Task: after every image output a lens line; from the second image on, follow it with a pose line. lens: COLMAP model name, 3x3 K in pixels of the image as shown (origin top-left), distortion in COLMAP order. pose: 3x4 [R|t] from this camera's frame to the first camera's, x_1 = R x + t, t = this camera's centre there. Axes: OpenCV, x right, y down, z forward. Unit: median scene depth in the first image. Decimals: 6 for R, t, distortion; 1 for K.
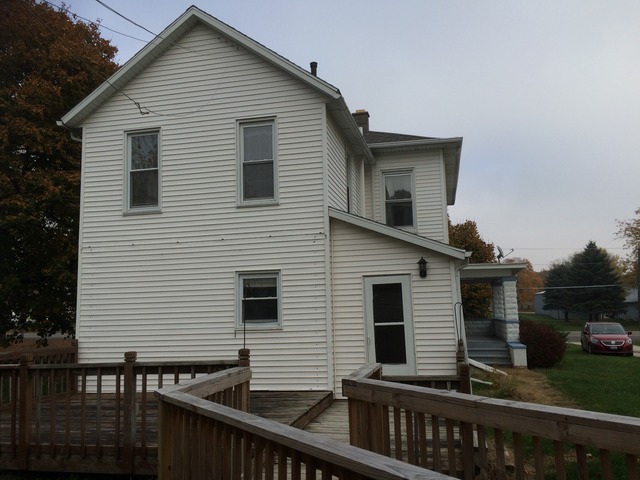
lens RADIAL K [[548.7, 0, 320.0], [0, 548.7, 240.0], [0, 0, 1]] dist [0.049323, 0.001998]
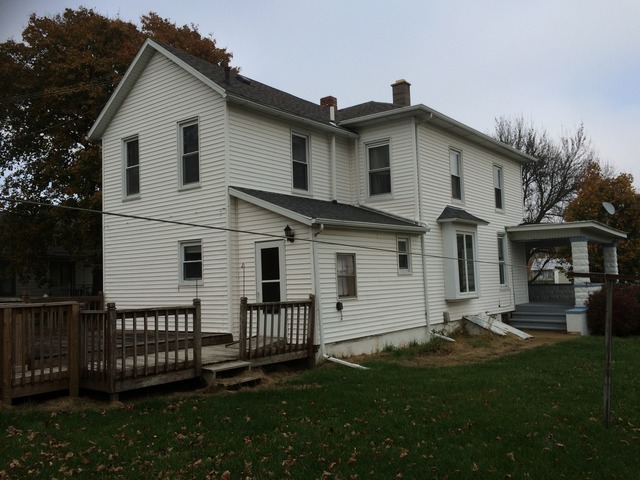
lens RADIAL K [[548.7, 0, 320.0], [0, 548.7, 240.0], [0, 0, 1]] dist [0.049323, 0.001998]
pose [[0.907918, -0.027226, -0.418263, 0.691082], [0.051922, 0.997508, 0.047776, 0.010213], [0.415920, -0.065094, 0.907069, -0.038599]]
